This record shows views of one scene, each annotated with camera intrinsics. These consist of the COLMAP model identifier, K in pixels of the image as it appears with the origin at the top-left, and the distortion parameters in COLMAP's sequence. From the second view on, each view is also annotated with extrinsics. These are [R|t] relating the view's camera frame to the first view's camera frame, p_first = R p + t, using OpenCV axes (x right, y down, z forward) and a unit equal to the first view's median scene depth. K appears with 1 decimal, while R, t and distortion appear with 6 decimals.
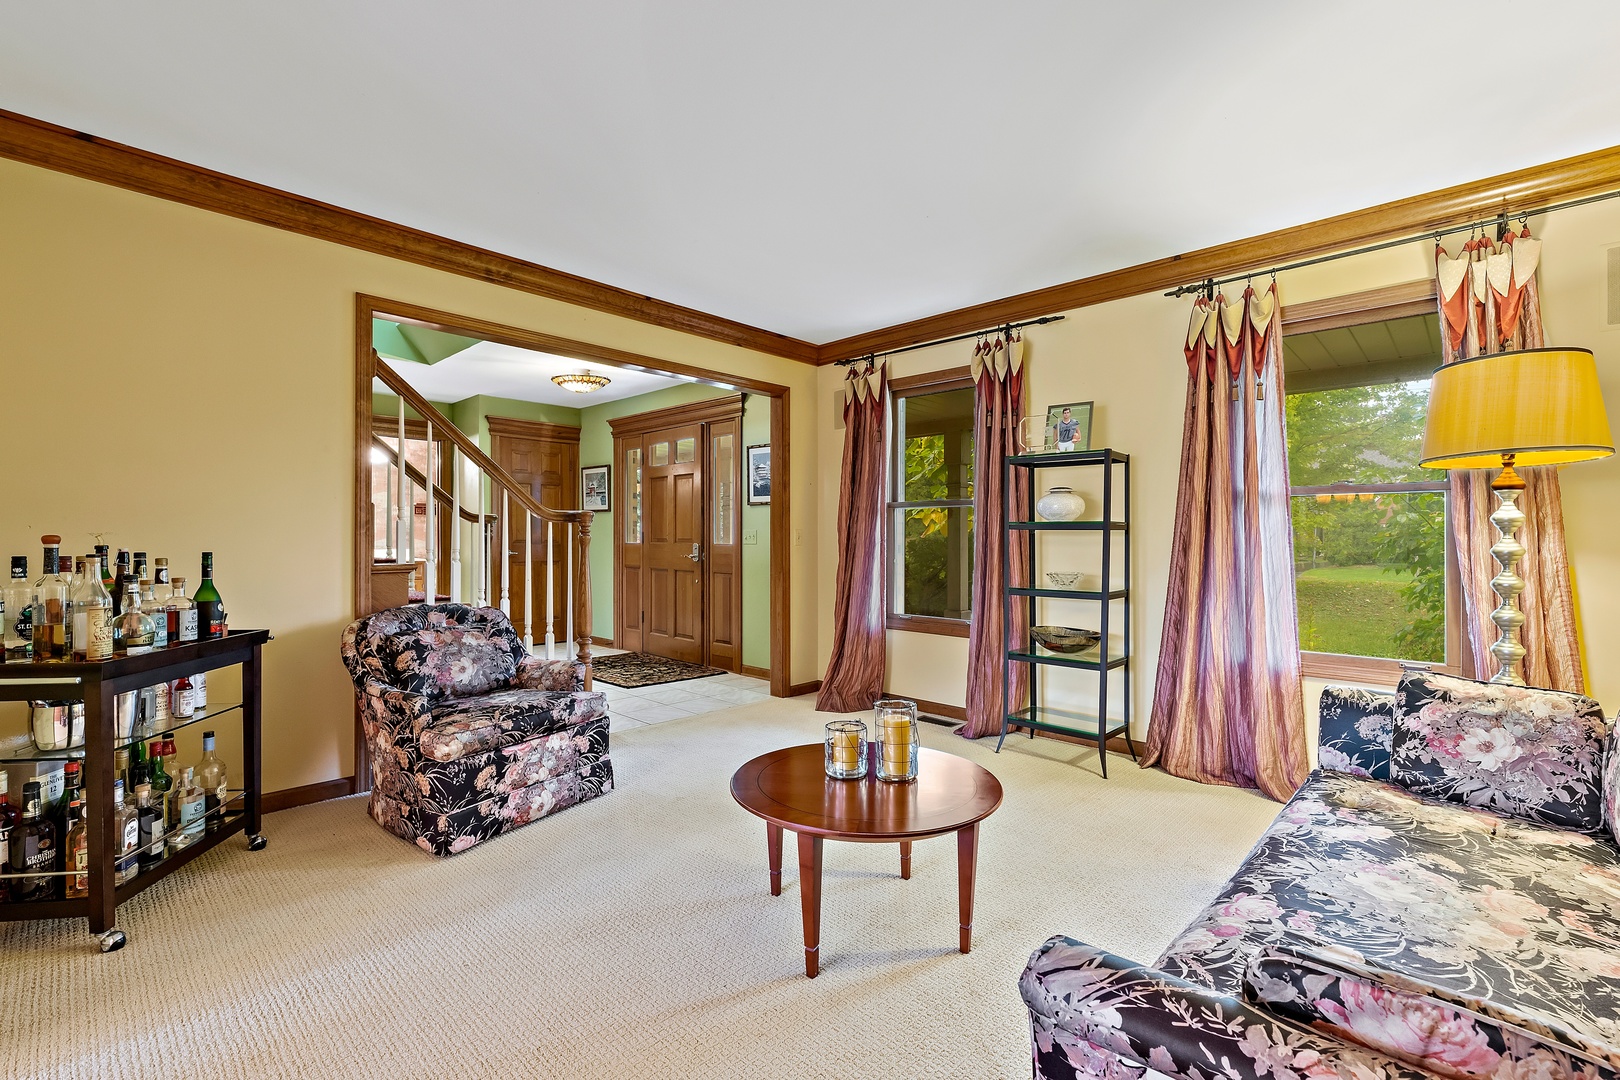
lens RADIAL K [[713.5, 0, 809.0], [0, 713.5, 533.4], [0, 0, 1]] dist [-0.001471, -0.000097]
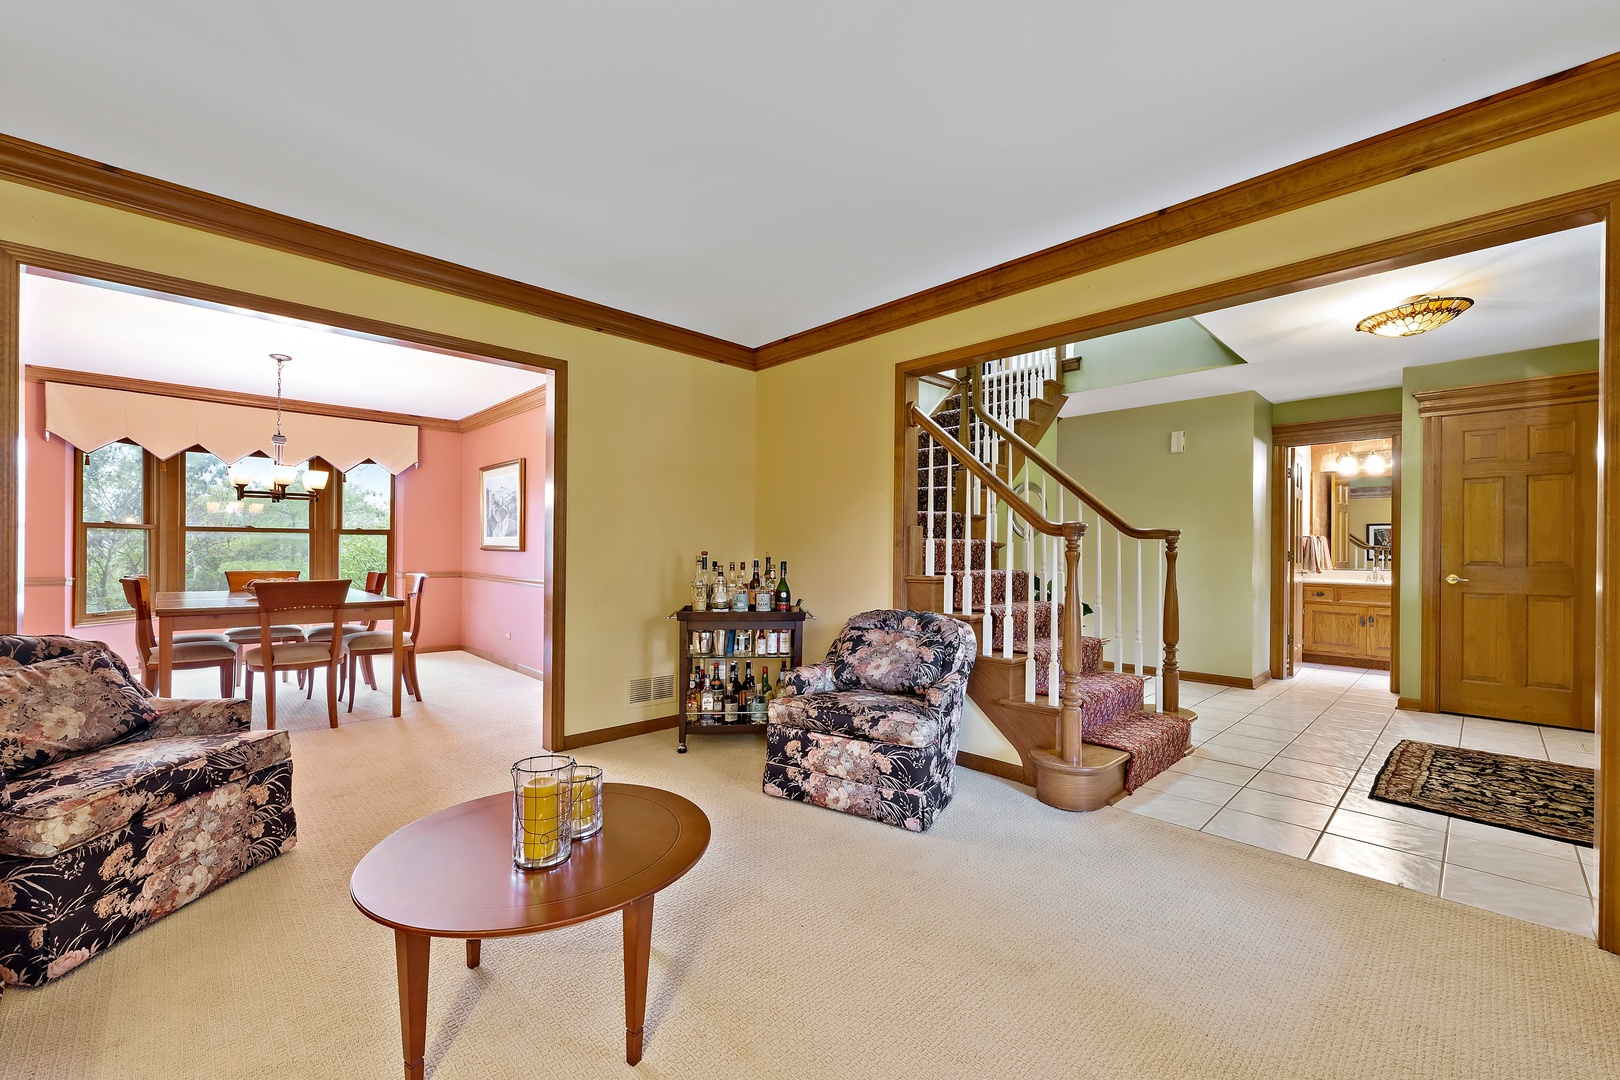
lens RADIAL K [[648.1, 0, 809.4], [0, 648.1, 553.2], [0, 0, 1]] dist [0.002274, 0.000095]
pose [[-0.024246, -0.001770, -0.999704, 0.606106], [-0.000920, 0.999998, -0.001749, 0.008791], [0.999706, 0.000877, -0.024247, 0.970551]]
